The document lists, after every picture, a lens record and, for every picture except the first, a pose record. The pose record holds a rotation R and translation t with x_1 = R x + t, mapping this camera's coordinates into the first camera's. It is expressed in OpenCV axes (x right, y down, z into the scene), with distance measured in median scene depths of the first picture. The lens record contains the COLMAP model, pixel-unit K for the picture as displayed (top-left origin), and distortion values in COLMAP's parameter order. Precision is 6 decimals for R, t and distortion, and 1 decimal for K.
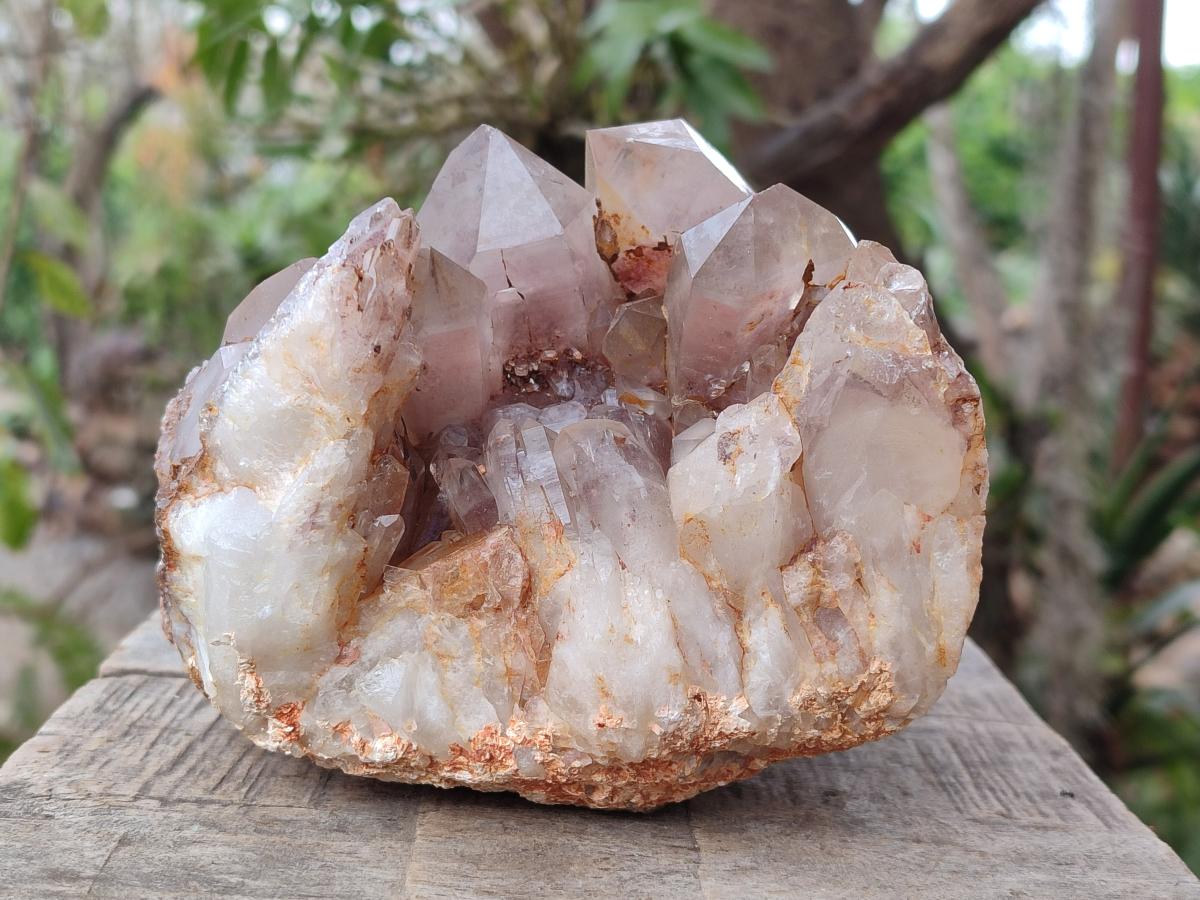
lens RADIAL K [[1776.0, 0, 607.7], [0, 1776.0, 477.0], [0, 0, 1]] dist [-0.053977, 0.000000]
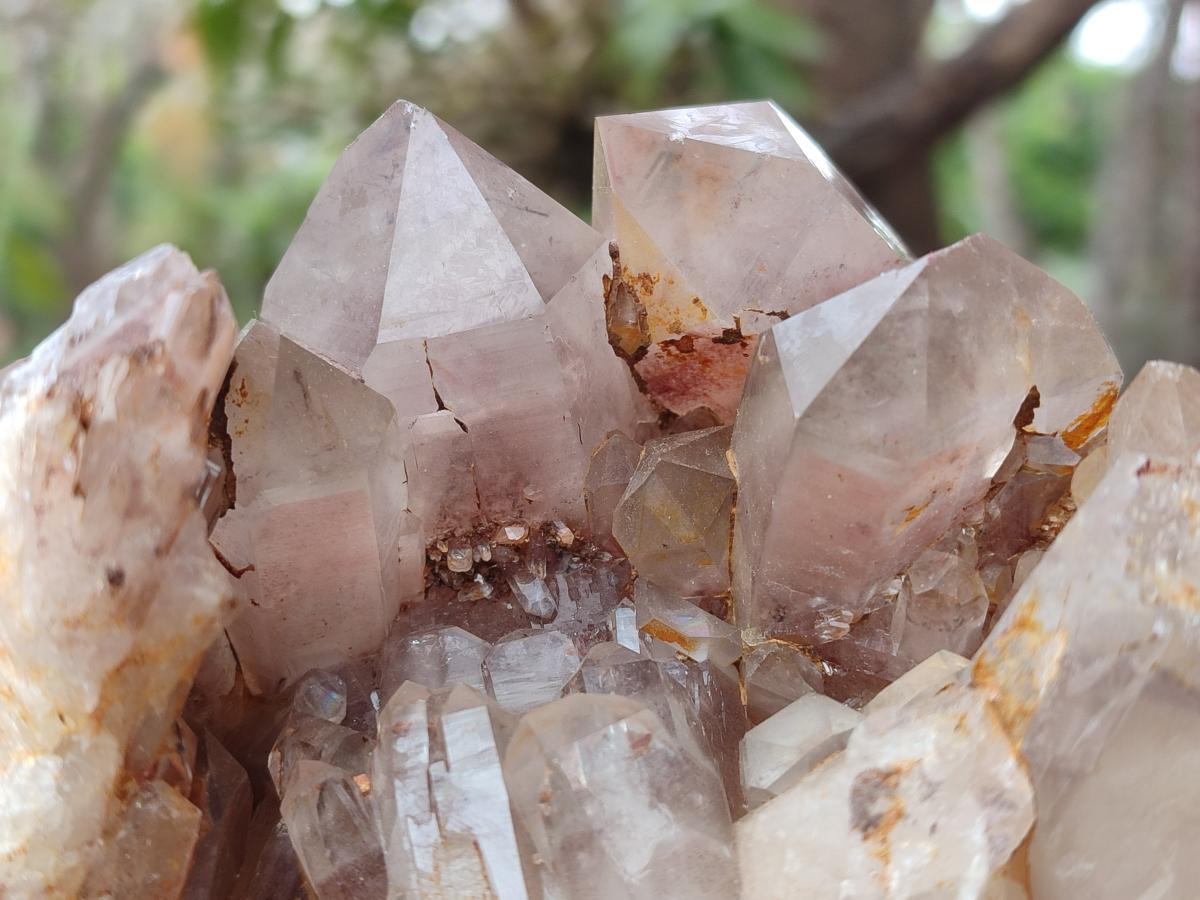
lens RADIAL K [[1776.0, 0, 566.7], [0, 1776.0, 408.8], [0, 0, 1]] dist [-0.053977, 0.000000]
pose [[0.998943, 0.030909, -0.034014, 0.000259], [-0.032007, 0.998968, -0.032227, -0.090881], [0.032983, 0.033282, 0.998902, 0.473222]]
